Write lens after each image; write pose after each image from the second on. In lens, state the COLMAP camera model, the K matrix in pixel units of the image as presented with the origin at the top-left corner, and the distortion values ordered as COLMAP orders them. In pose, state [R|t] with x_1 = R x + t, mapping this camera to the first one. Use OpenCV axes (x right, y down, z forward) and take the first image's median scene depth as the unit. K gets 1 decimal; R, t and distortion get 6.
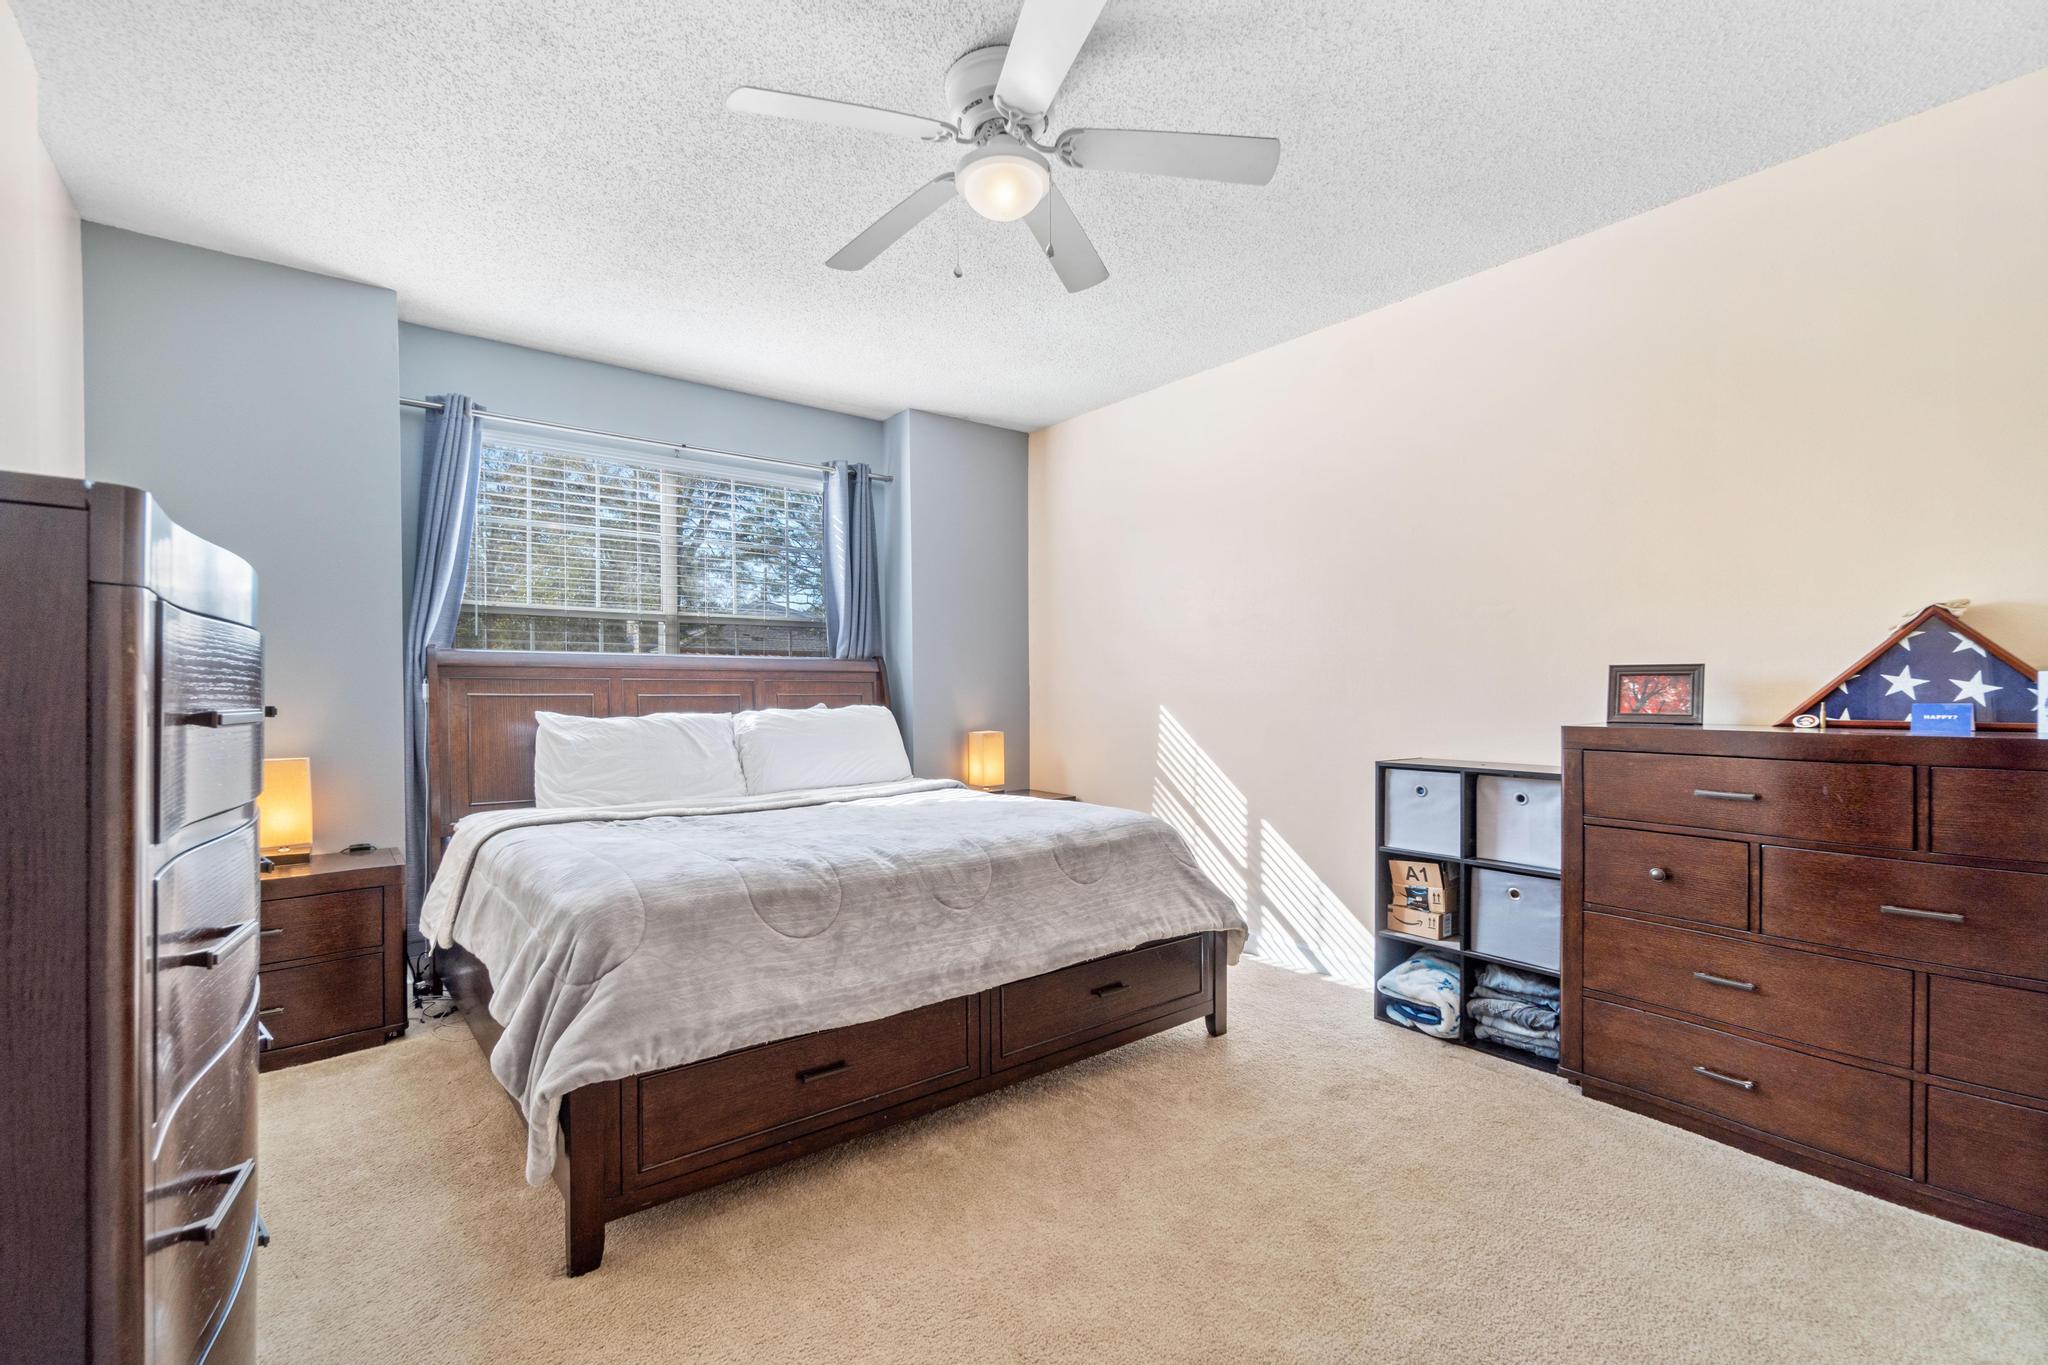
lens RADIAL K [[902.3, 0, 1014.1], [0, 902.3, 694.3], [0, 0, 1]] dist [-0.000057, 0.000018]
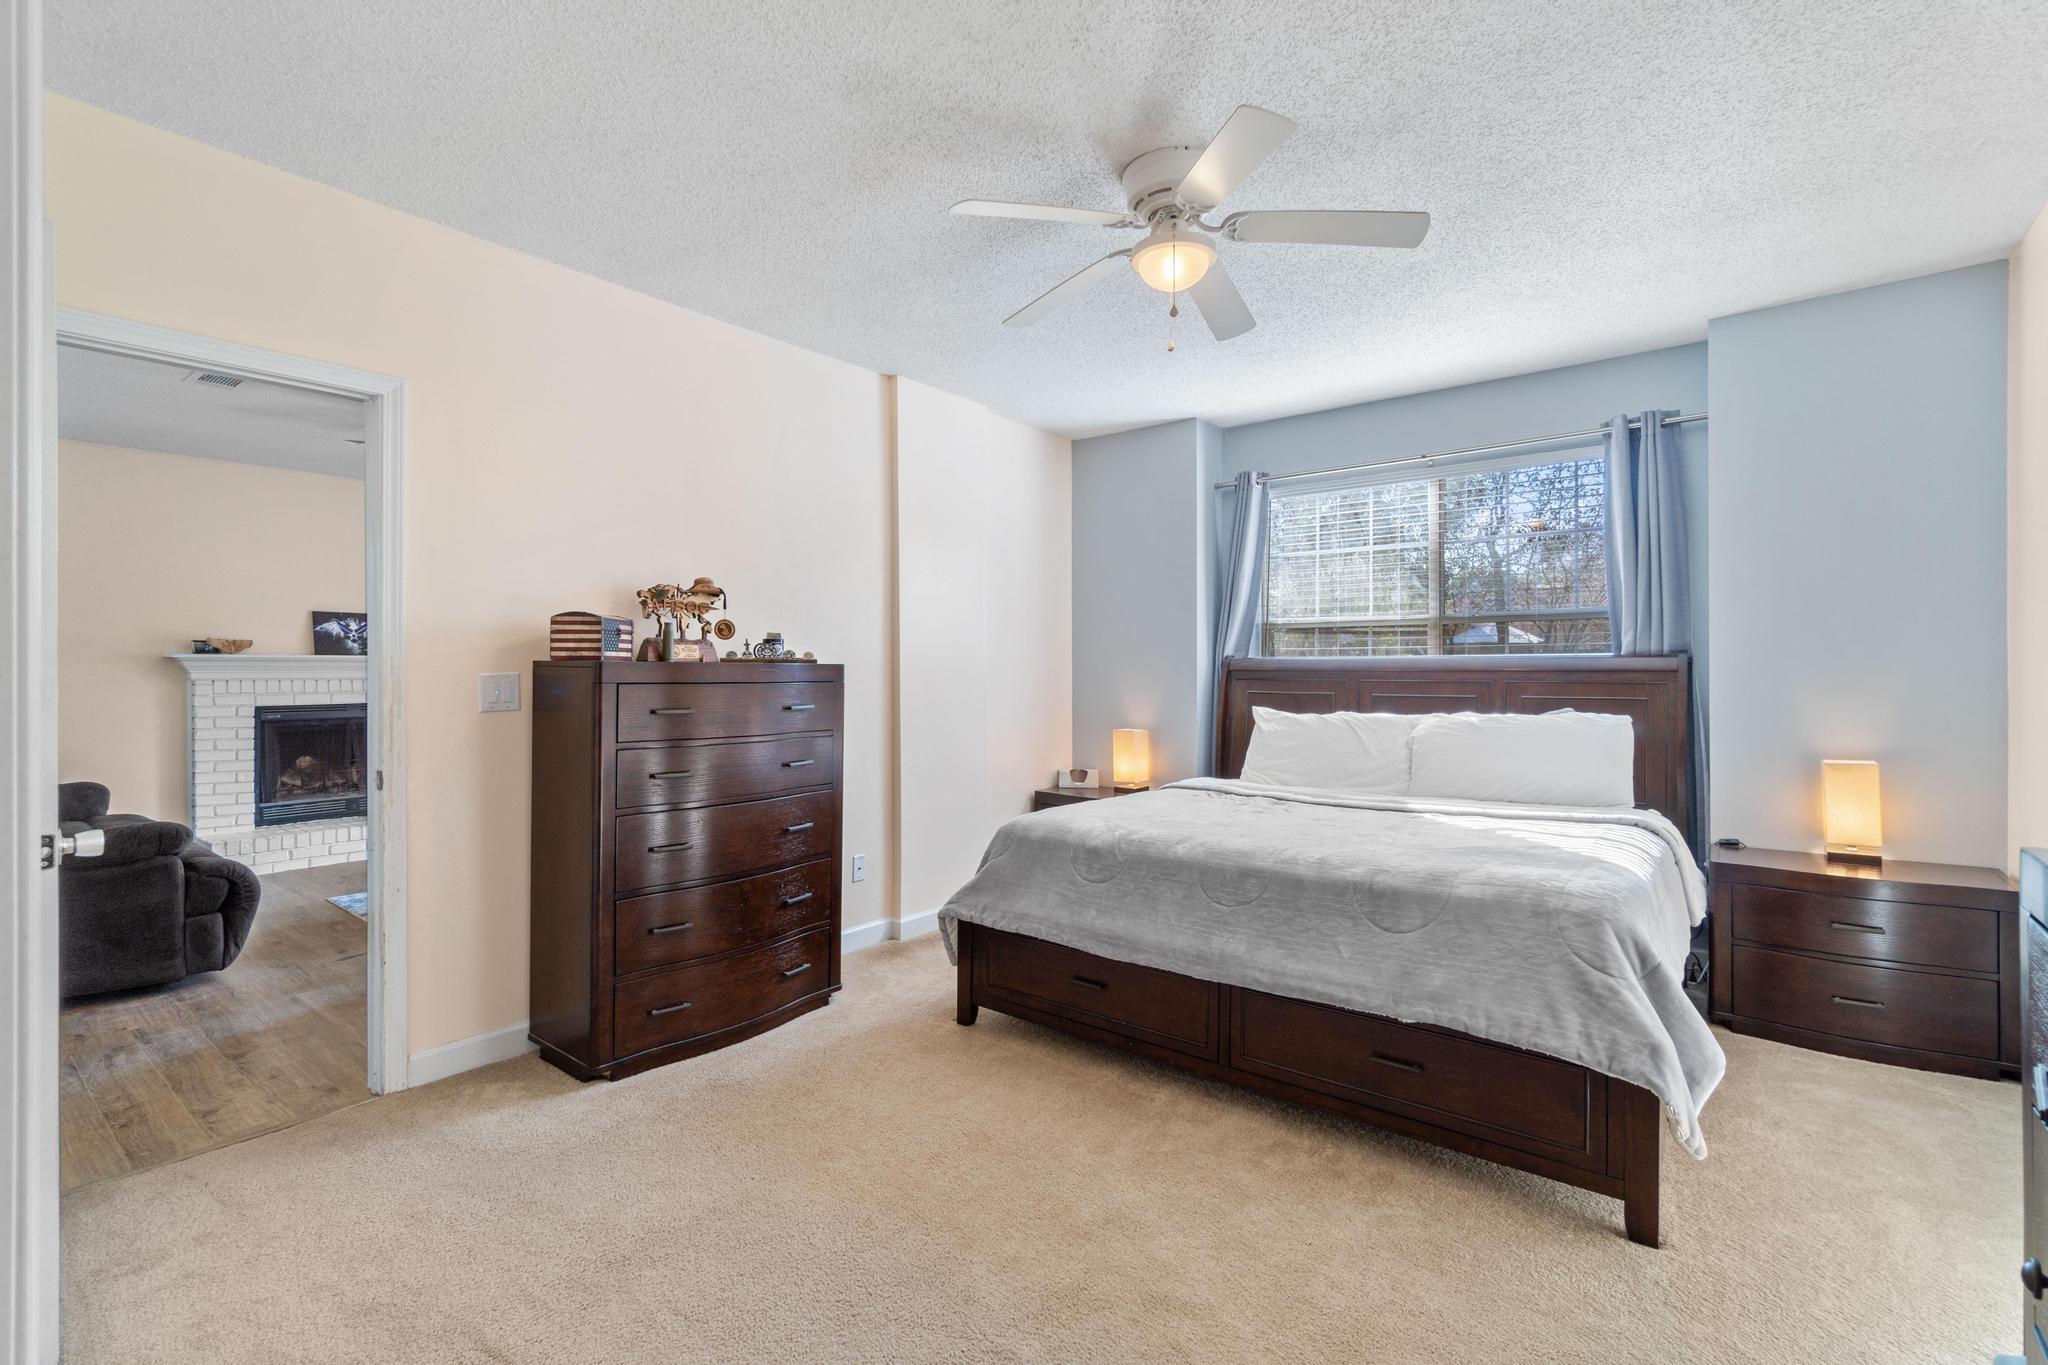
lens RADIAL K [[916.2, 0, 994.8], [0, 916.2, 669.1], [0, 0, 1]] dist [0.010939, 0.000344]
pose [[0.217472, 0.000484, -0.976066, 0.802056], [-0.001391, 0.999999, 0.000186, -0.040769], [0.976066, 0.001317, 0.217473, 0.402841]]
